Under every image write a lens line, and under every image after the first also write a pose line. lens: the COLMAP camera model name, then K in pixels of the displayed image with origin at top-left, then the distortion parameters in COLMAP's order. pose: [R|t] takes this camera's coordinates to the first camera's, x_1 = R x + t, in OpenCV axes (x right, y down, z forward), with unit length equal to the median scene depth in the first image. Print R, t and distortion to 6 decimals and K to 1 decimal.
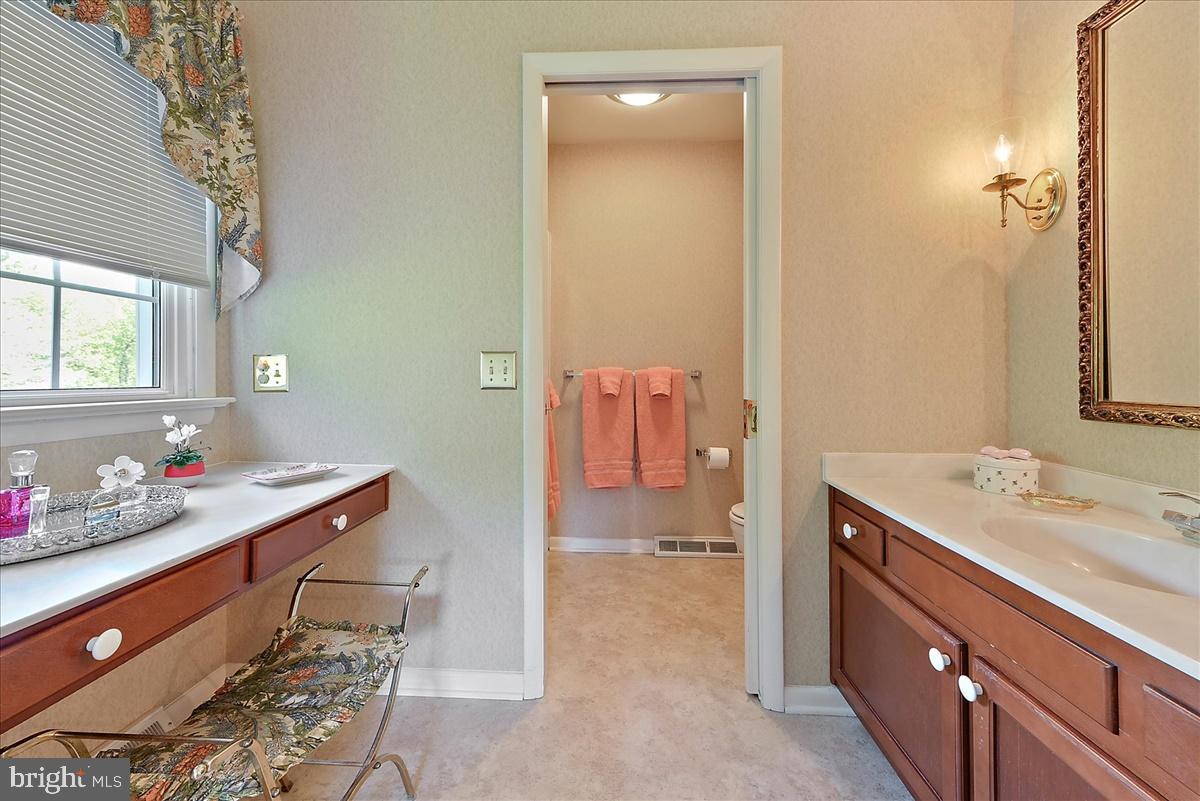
lens RADIAL K [[478.3, 0, 596.2], [0, 478.3, 391.3], [0, 0, 1]] dist [-0.000529, -0.000073]
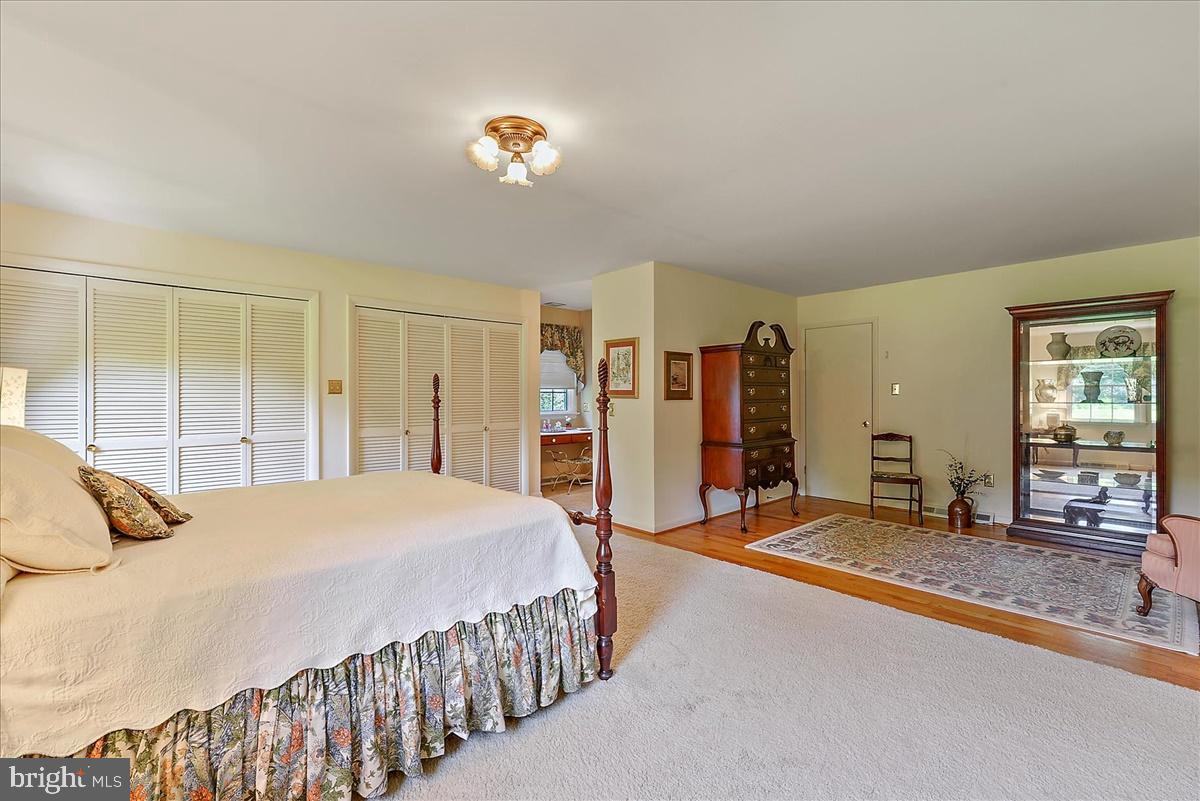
lens RADIAL K [[506.9, 0, 606.2], [0, 506.9, 405.2], [0, 0, 1]] dist [0.000770, 0.000275]
pose [[0.714095, -0.003615, -0.700039, 2.863466], [0.006475, 0.999978, 0.001442, -0.065797], [0.700019, -0.005562, 0.714103, -2.316790]]
